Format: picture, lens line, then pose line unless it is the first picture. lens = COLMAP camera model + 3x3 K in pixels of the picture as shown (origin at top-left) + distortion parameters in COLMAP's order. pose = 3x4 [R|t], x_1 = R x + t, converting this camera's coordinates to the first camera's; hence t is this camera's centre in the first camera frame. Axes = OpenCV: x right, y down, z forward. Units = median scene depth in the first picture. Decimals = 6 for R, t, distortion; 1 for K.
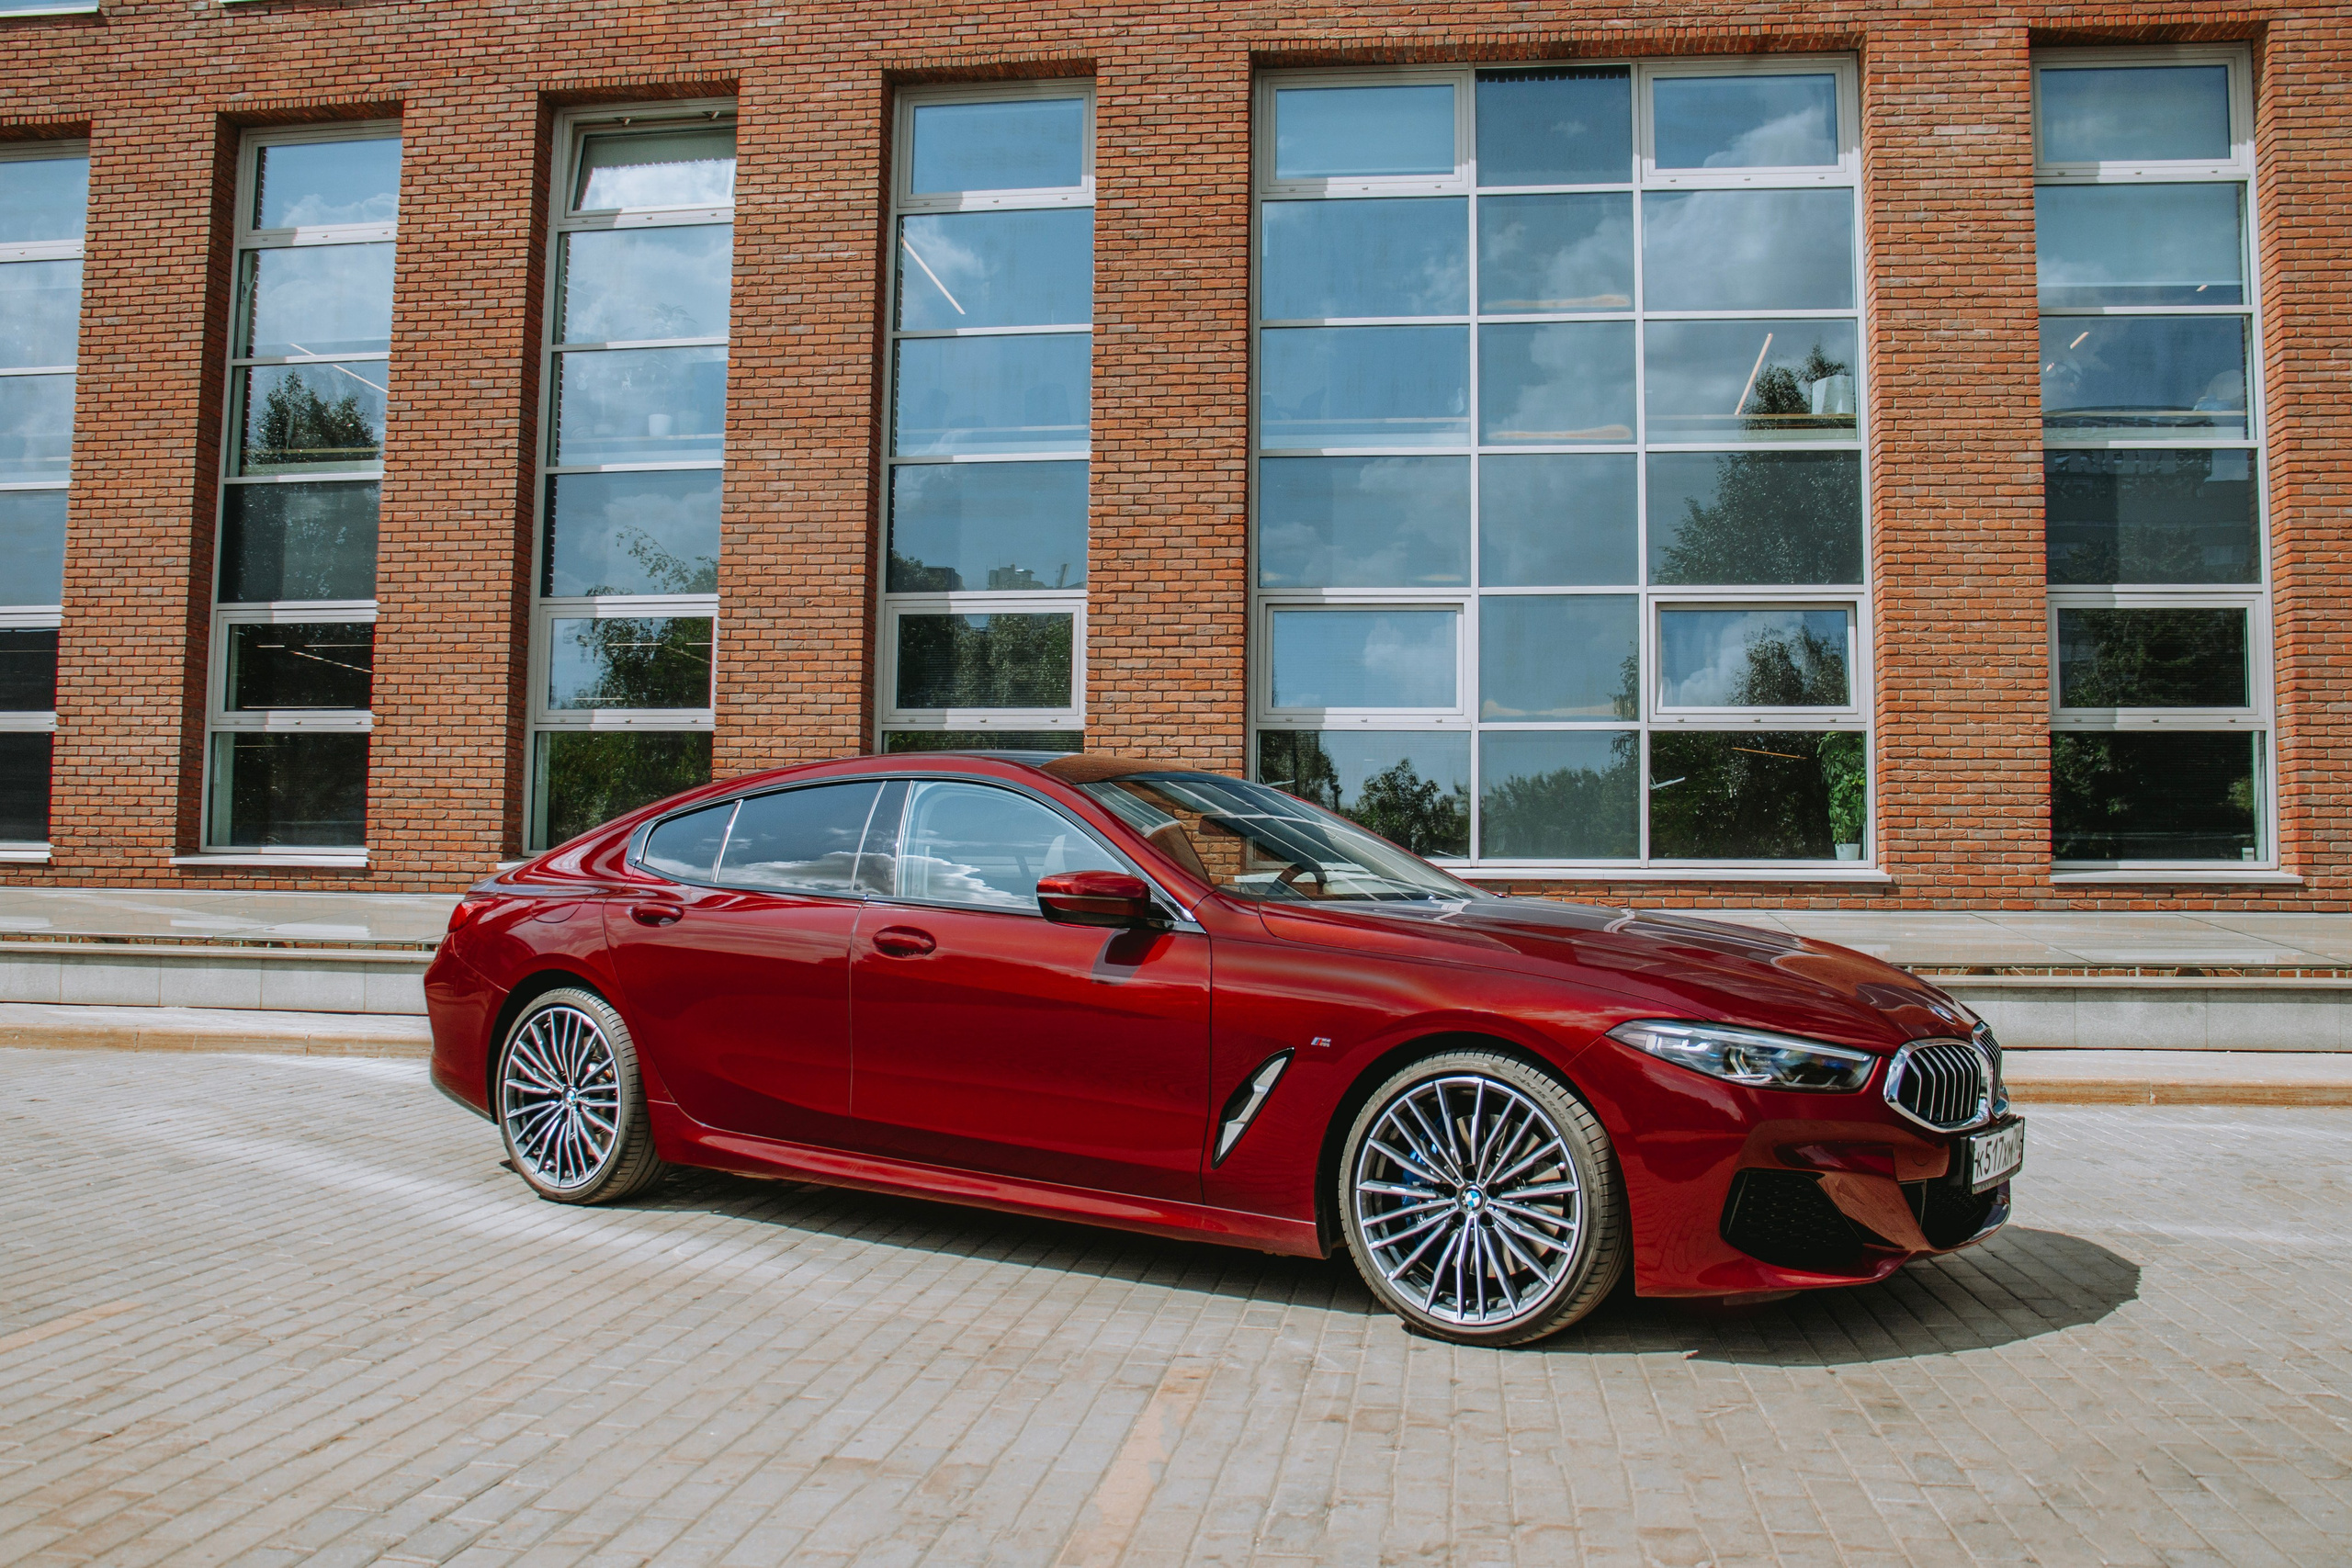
lens RADIAL K [[2031.2, 0, 1222.7], [0, 2031.2, 797.2], [0, 0, 1]] dist [-0.160445, 0.139931]
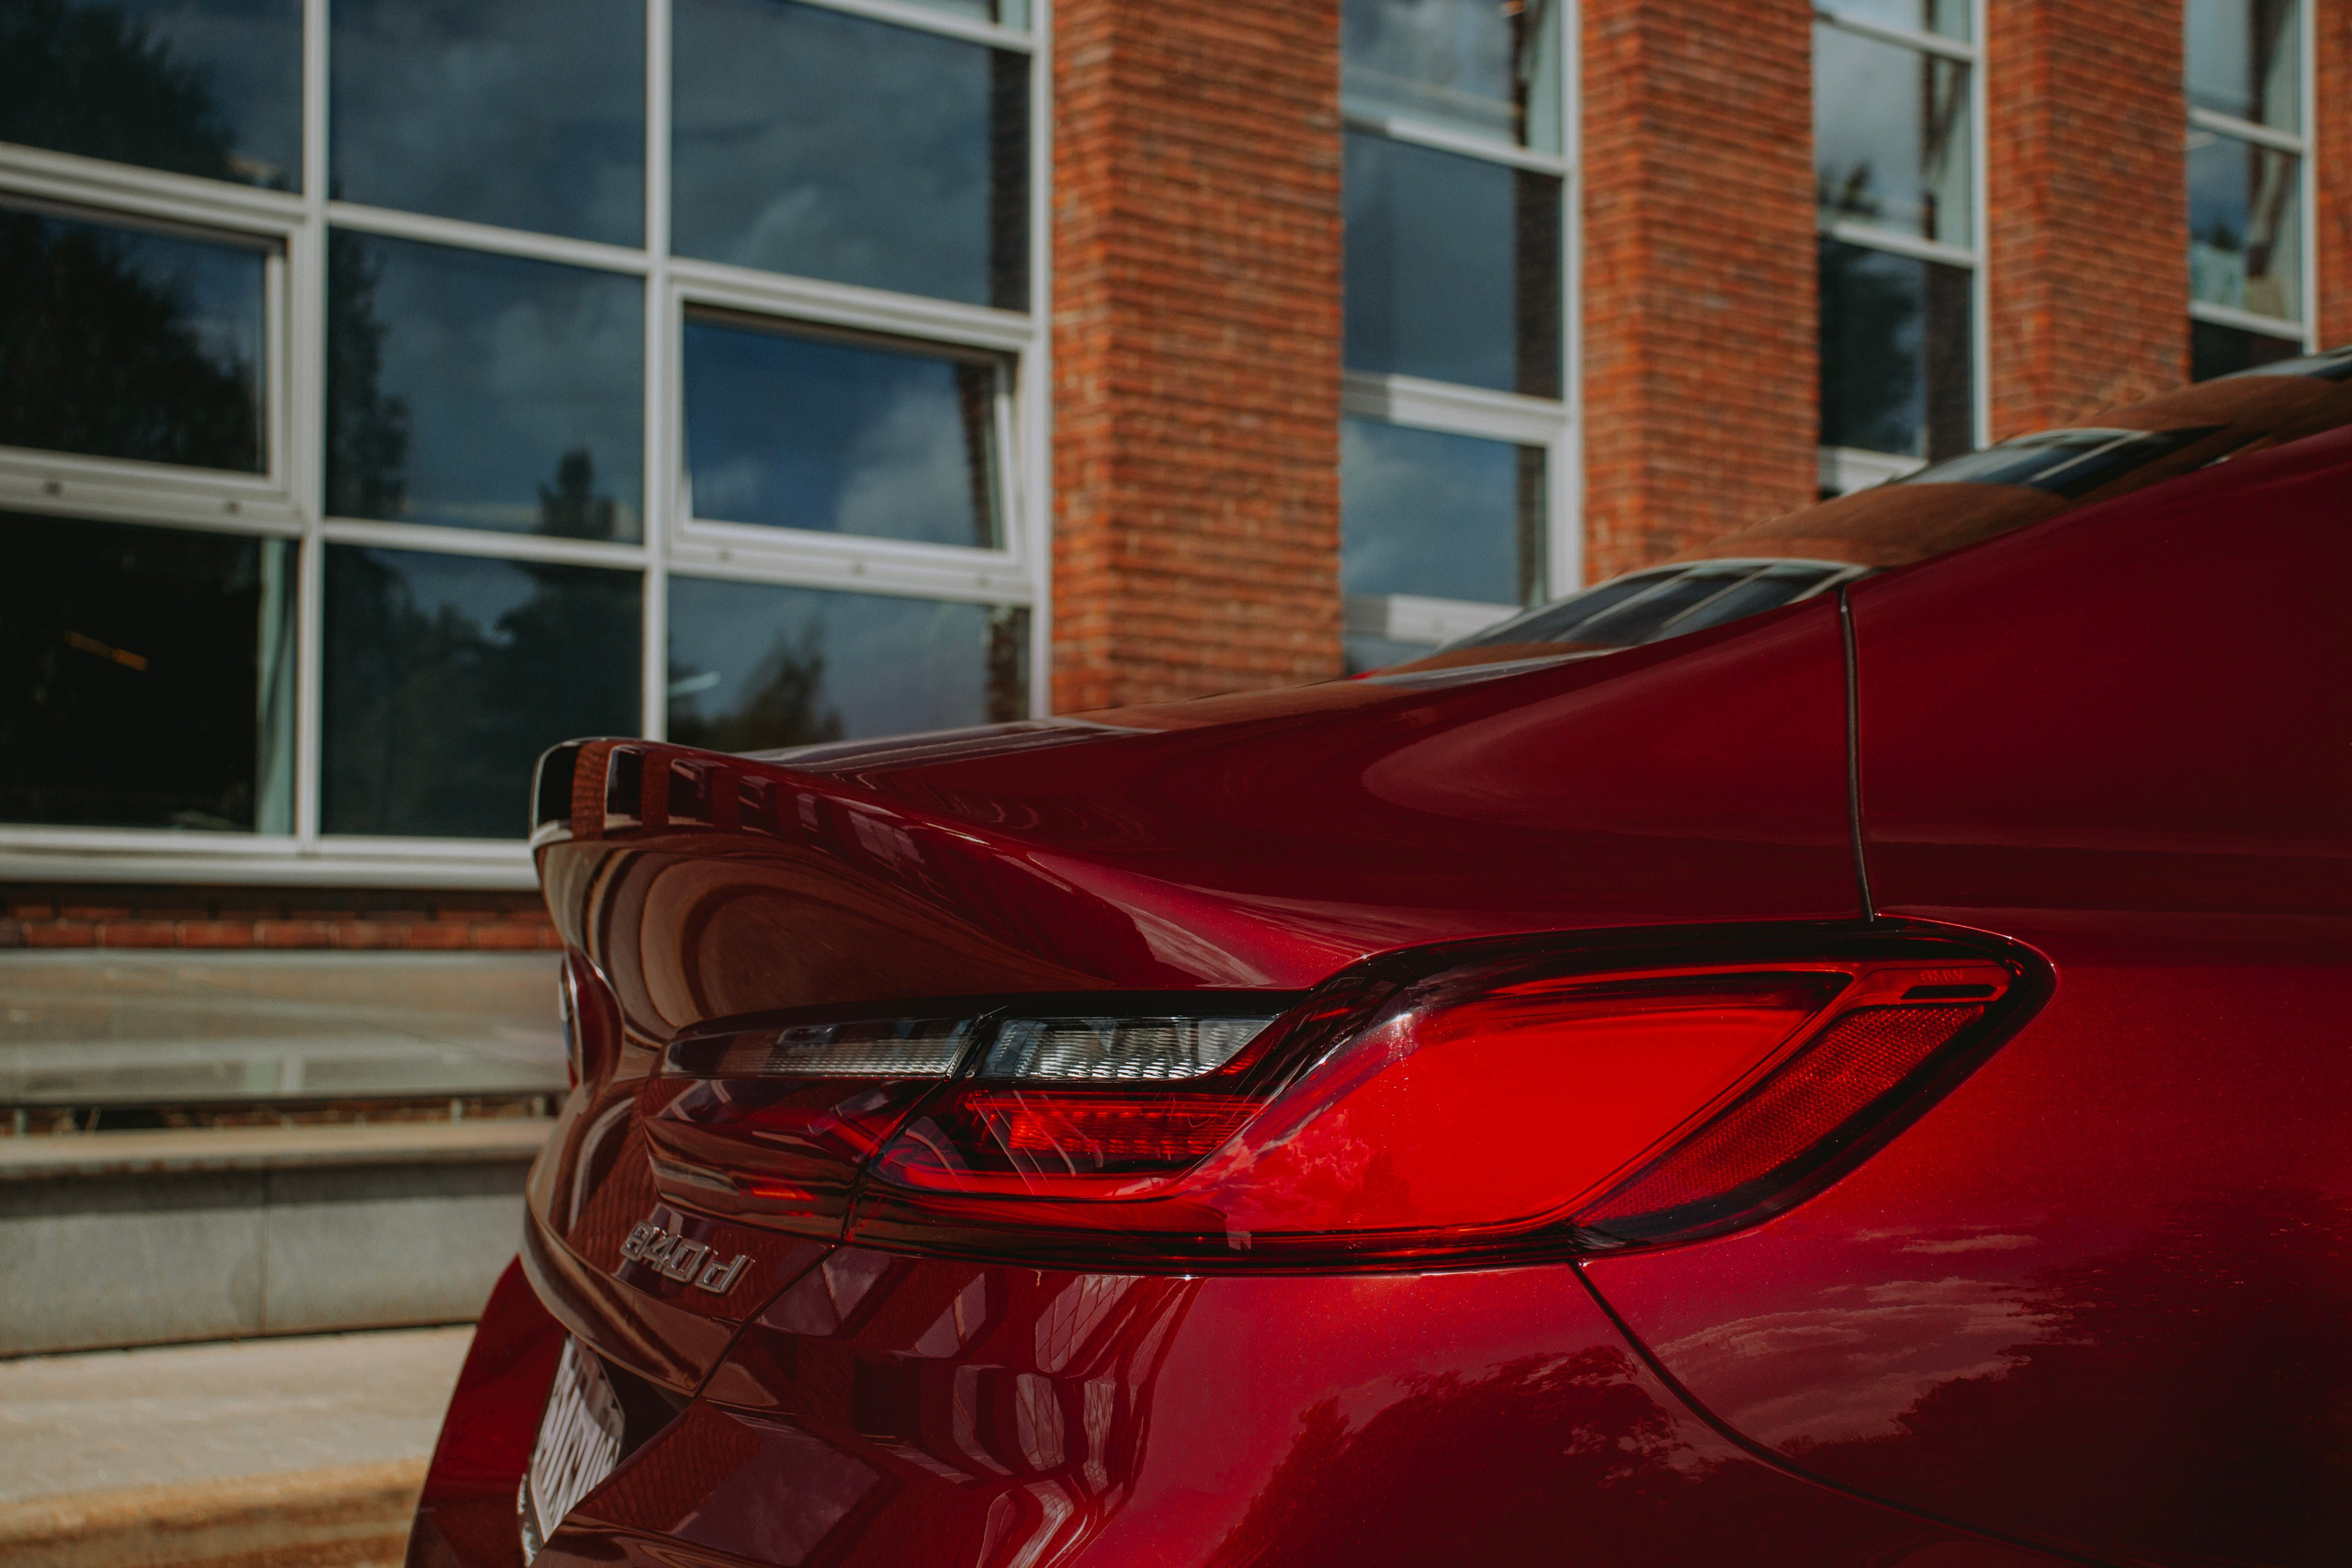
lens RADIAL K [[3192.4, 0, 1166.9], [0, 3192.4, 802.9], [0, 0, 1]] dist [0.069826, 0.000000]
pose [[0.693034, 0.029219, 0.720313, -0.237371], [-0.036820, 0.999309, -0.005111, 0.019947], [-0.719964, -0.022980, 0.693630, 0.399160]]
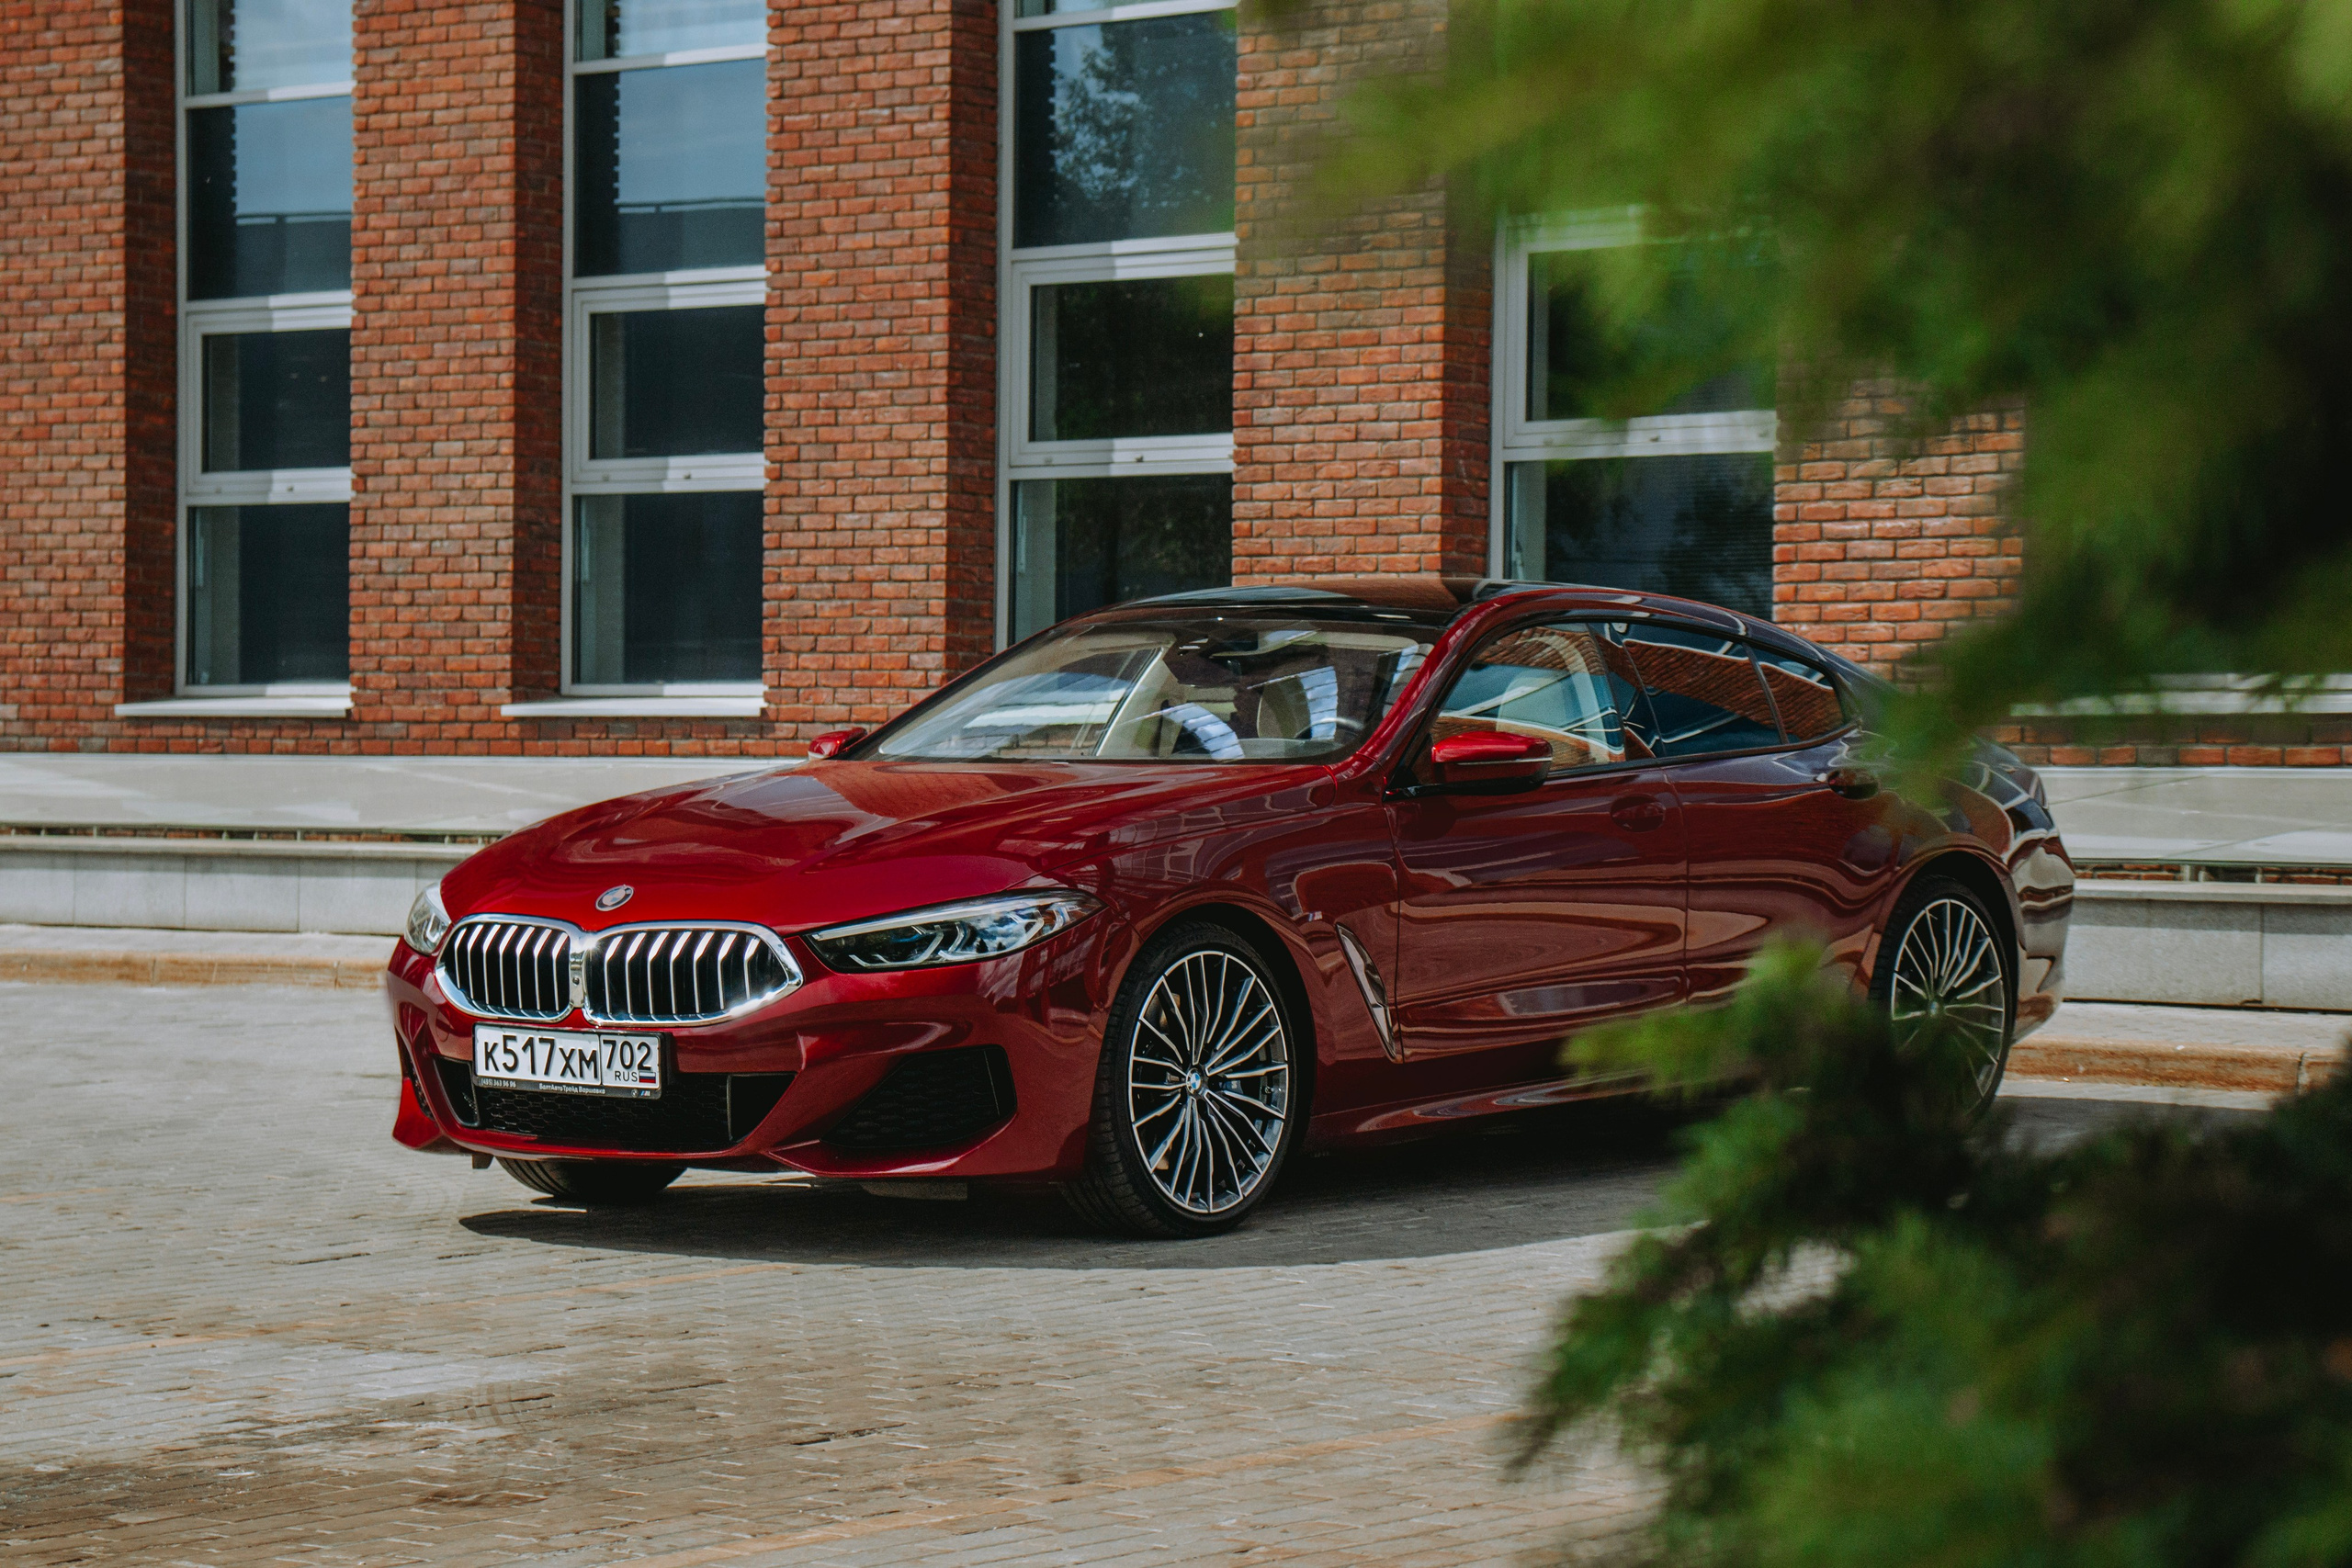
lens RADIAL K [[5512.7, 0, 1241.6], [0, 5512.7, 739.9], [0, 0, 1]] dist [0.531834, 0.000000]
pose [[0.843644, -0.007333, -0.536853, 0.622293], [0.032880, 0.998736, 0.038027, -0.017003], [0.535896, -0.049733, 0.842818, -0.360821]]
